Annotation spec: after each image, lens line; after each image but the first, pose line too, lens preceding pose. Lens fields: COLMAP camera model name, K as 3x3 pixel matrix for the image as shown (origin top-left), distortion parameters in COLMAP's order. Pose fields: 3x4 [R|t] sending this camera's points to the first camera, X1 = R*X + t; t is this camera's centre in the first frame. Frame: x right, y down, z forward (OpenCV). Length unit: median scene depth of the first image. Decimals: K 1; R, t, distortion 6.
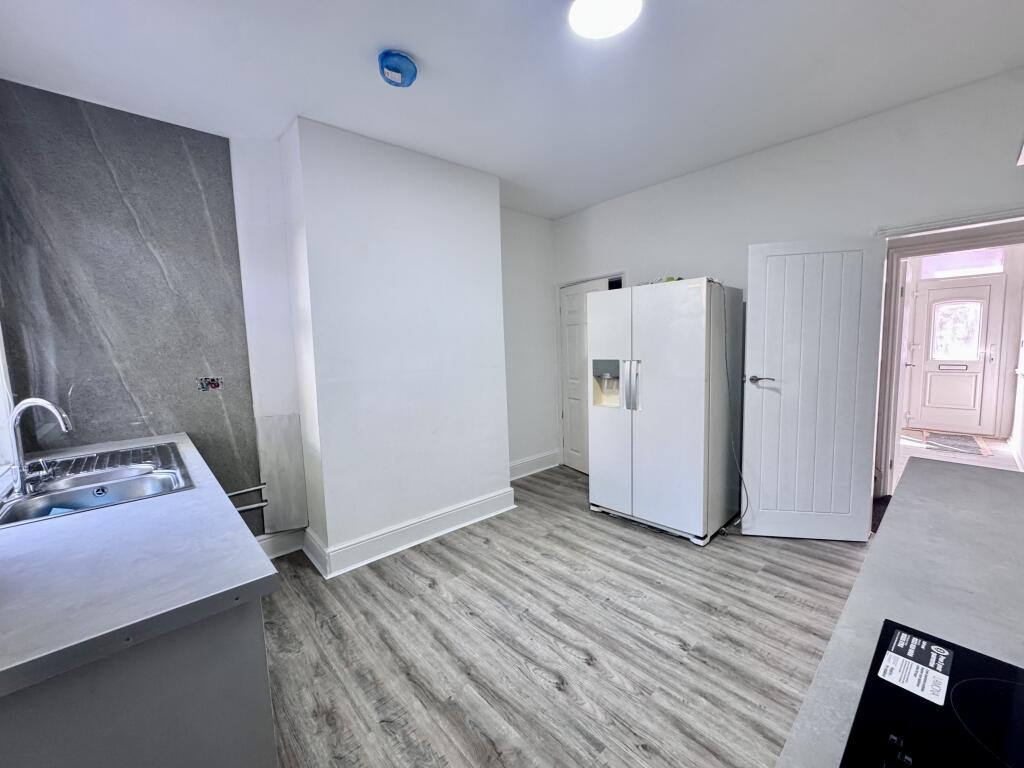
lens RADIAL K [[407.5, 0, 514.2], [0, 407.5, 383.1], [0, 0, 1]] dist [-0.002535, -0.000220]
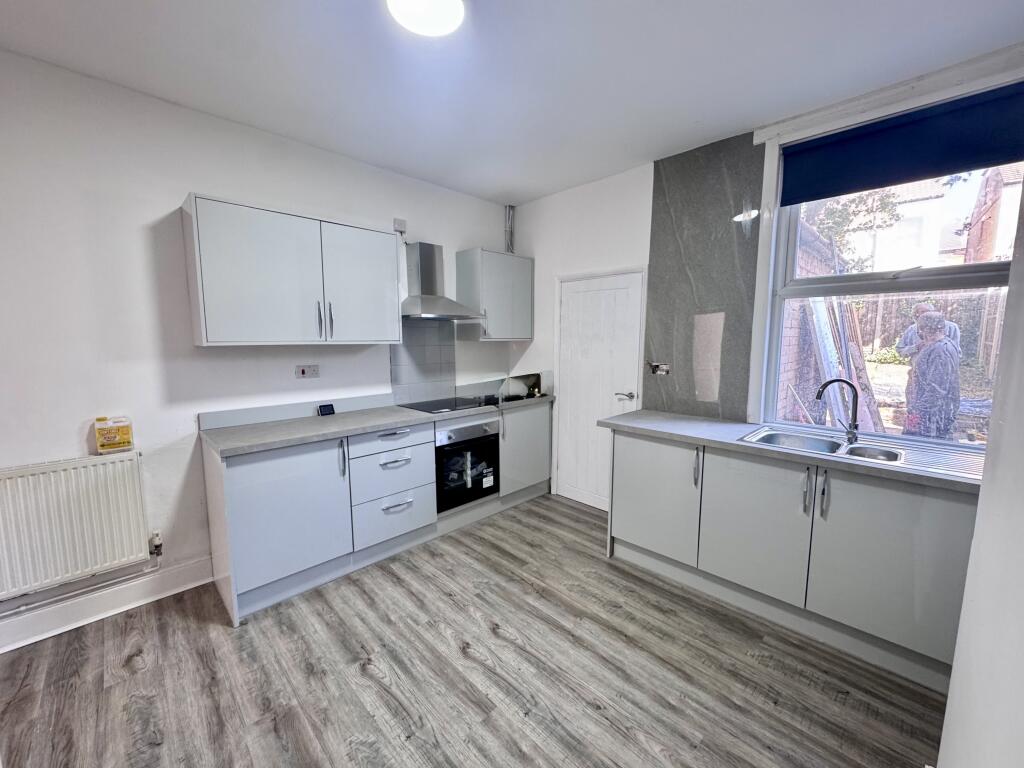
lens RADIAL K [[407.5, 0, 512.0], [0, 407.5, 382.7], [0, 0, 1]] dist [-0.002535, -0.000220]
pose [[-0.998945, 0.033489, -0.031423, 0.062056], [0.026363, 0.978468, 0.204709, -0.194431], [0.037601, 0.203664, -0.978318, 1.638647]]
